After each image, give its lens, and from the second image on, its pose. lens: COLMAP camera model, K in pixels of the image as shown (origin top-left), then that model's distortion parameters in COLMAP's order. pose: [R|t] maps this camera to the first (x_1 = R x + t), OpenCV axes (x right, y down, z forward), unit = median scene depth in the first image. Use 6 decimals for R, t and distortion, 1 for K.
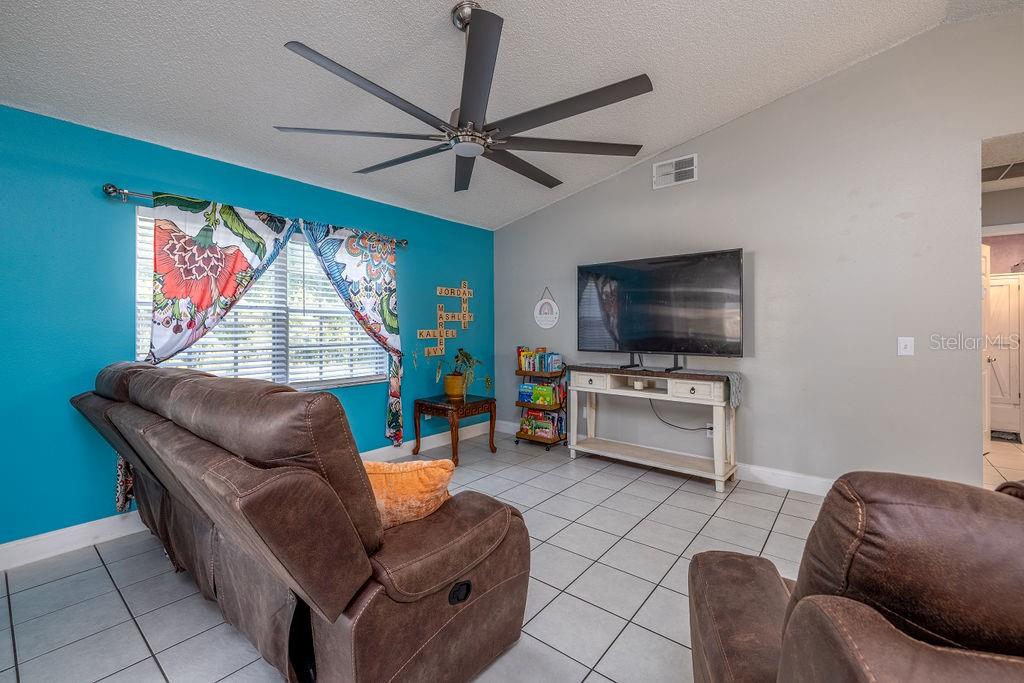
lens RADIAL K [[433.7, 0, 501.8], [0, 433.7, 332.2], [0, 0, 1]] dist [-0.000492, 0.000671]
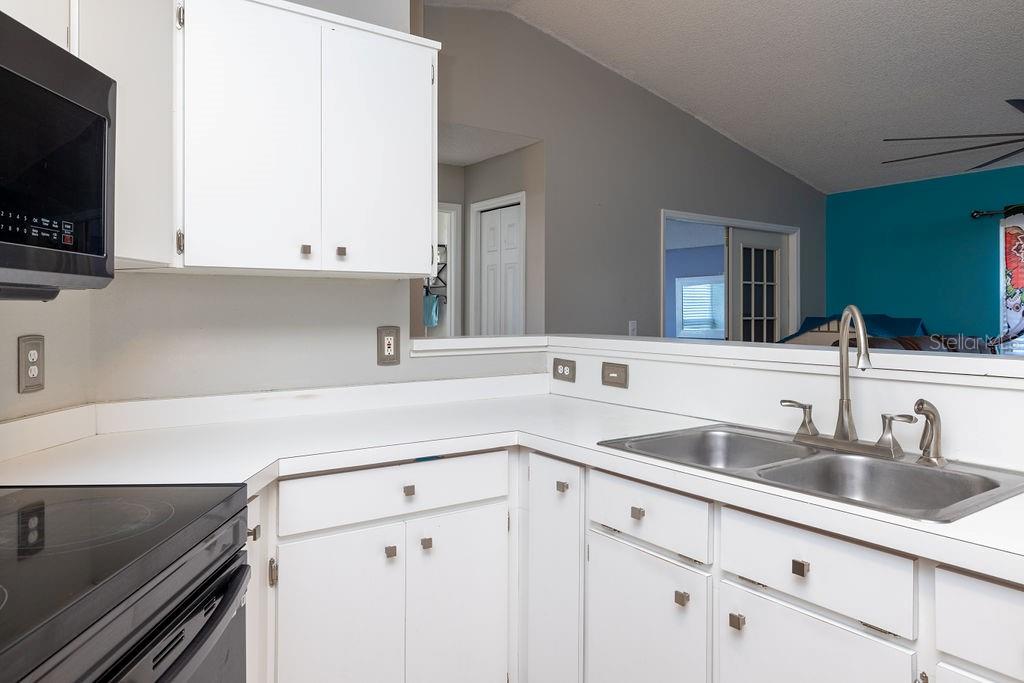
lens RADIAL K [[666.9, 0, 505.8], [0, 666.9, 307.7], [0, 0, 1]] dist [-0.007427, 0.001986]
pose [[-0.275135, -0.003173, -0.961400, 1.133375], [-0.011141, 0.999938, -0.000112, -0.004987], [0.961341, 0.010680, -0.275153, 0.088109]]
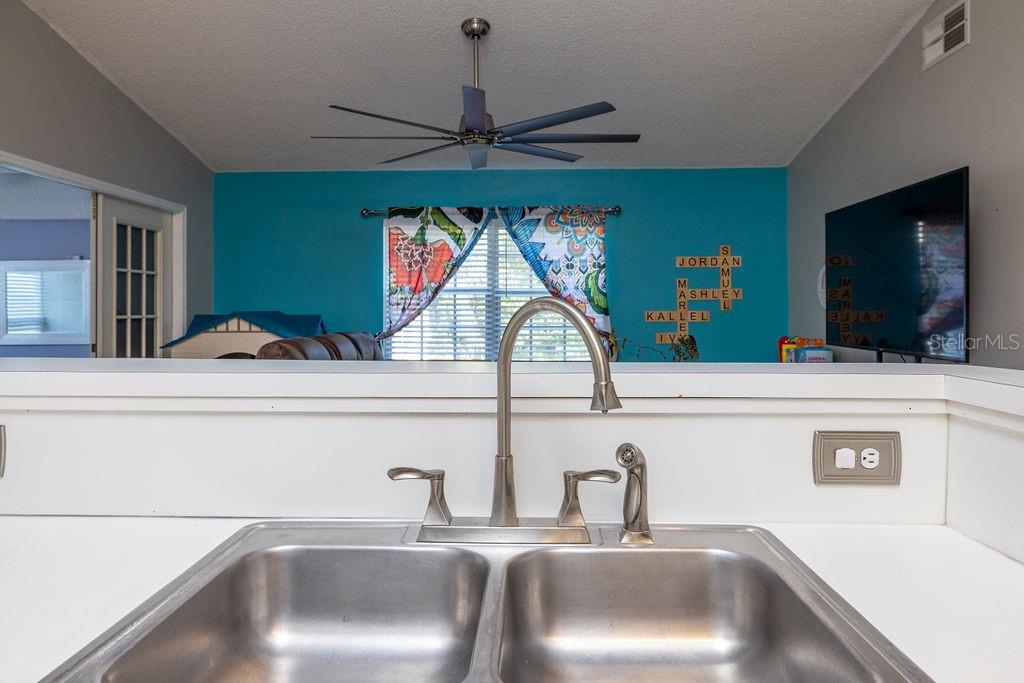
lens RADIAL K [[669.2, 0, 498.0], [0, 669.2, 305.0], [0, 0, 1]] dist [-0.011398, 0.011167]
pose [[0.605270, -0.002038, -0.796017, 0.797865], [-0.008991, 0.999915, -0.009397, -0.002825], [0.795969, 0.012845, 0.605201, 0.008715]]
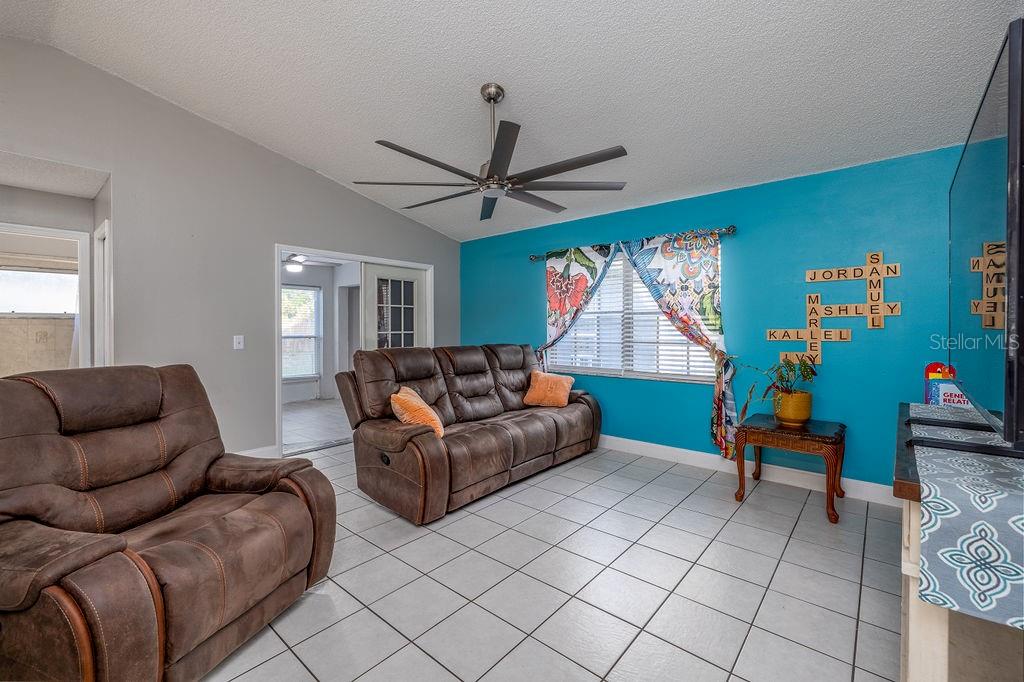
lens RADIAL K [[433.7, 0, 501.8], [0, 433.7, 333.5], [0, 0, 1]] dist [-0.000492, 0.000671]
pose [[-0.026325, 0.011568, -0.999586, 0.767112], [-0.009134, 0.999889, 0.011813, -0.002884], [0.999612, 0.009441, -0.026216, 0.647137]]
